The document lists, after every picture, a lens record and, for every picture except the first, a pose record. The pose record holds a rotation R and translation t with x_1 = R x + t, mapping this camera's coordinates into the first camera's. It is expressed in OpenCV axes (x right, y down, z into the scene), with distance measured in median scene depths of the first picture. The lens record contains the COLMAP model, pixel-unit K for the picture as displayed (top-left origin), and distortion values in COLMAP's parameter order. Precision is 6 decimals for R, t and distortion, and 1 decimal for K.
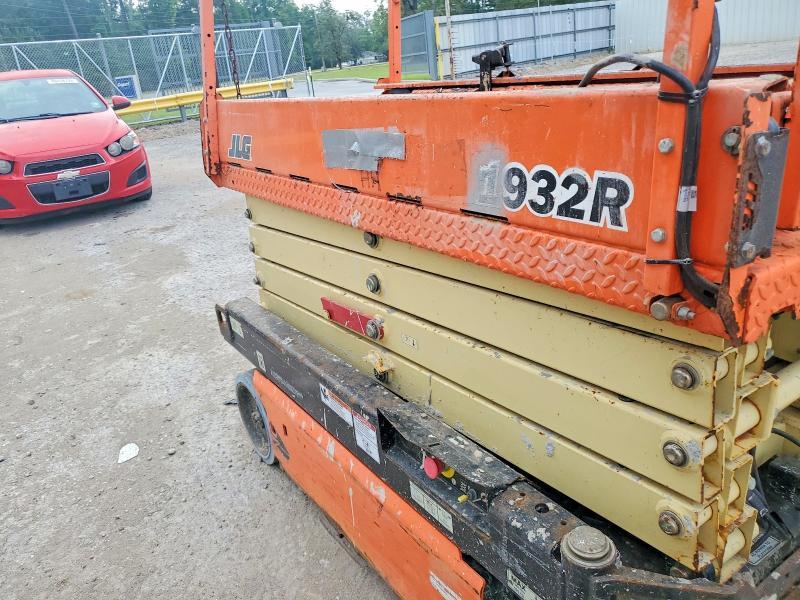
lens RADIAL K [[621.8, 0, 376.1], [0, 621.8, 281.3], [0, 0, 1]] dist [0.023284, 0.000977]
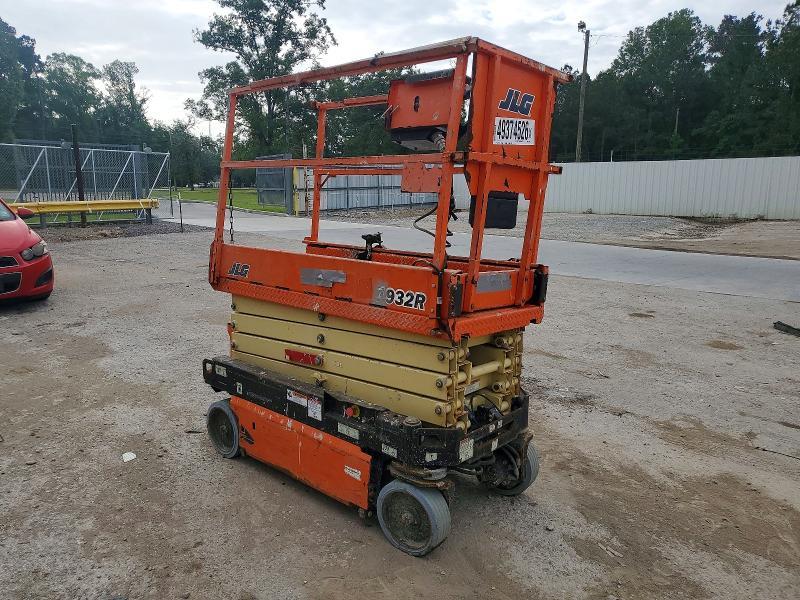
lens RADIAL K [[621.8, 0, 376.1], [0, 621.8, 281.3], [0, 0, 1]] dist [0.023284, 0.000977]
pose [[0.966247, 0.077311, 0.245741, -0.354588], [-0.027066, 0.979094, -0.201601, 0.234048], [-0.256190, 0.188146, 0.948139, -1.108293]]
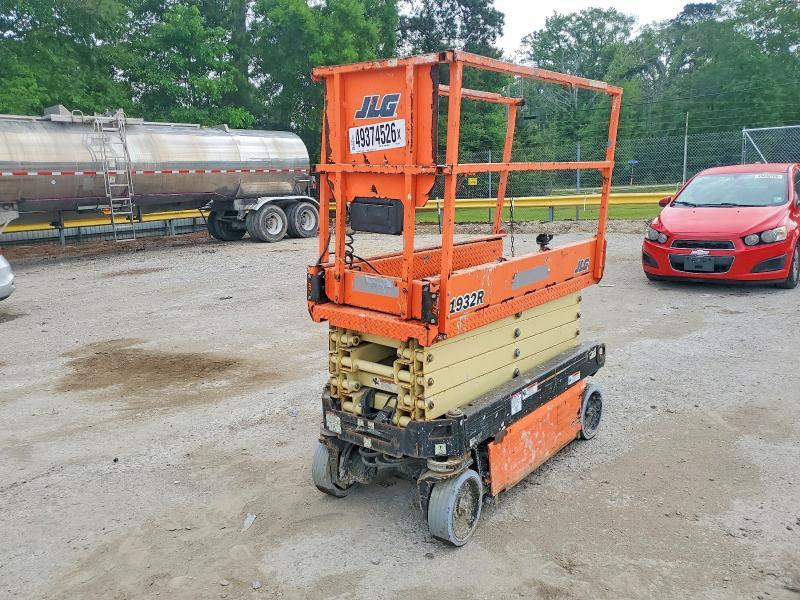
lens RADIAL K [[621.8, 0, 376.1], [0, 621.8, 281.3], [0, 0, 1]] dist [0.023284, 0.000977]
pose [[0.286477, 0.242994, -0.926760, 2.184312], [-0.308646, 0.939142, 0.150833, -0.442383], [0.907011, 0.242830, 0.344042, -0.099867]]
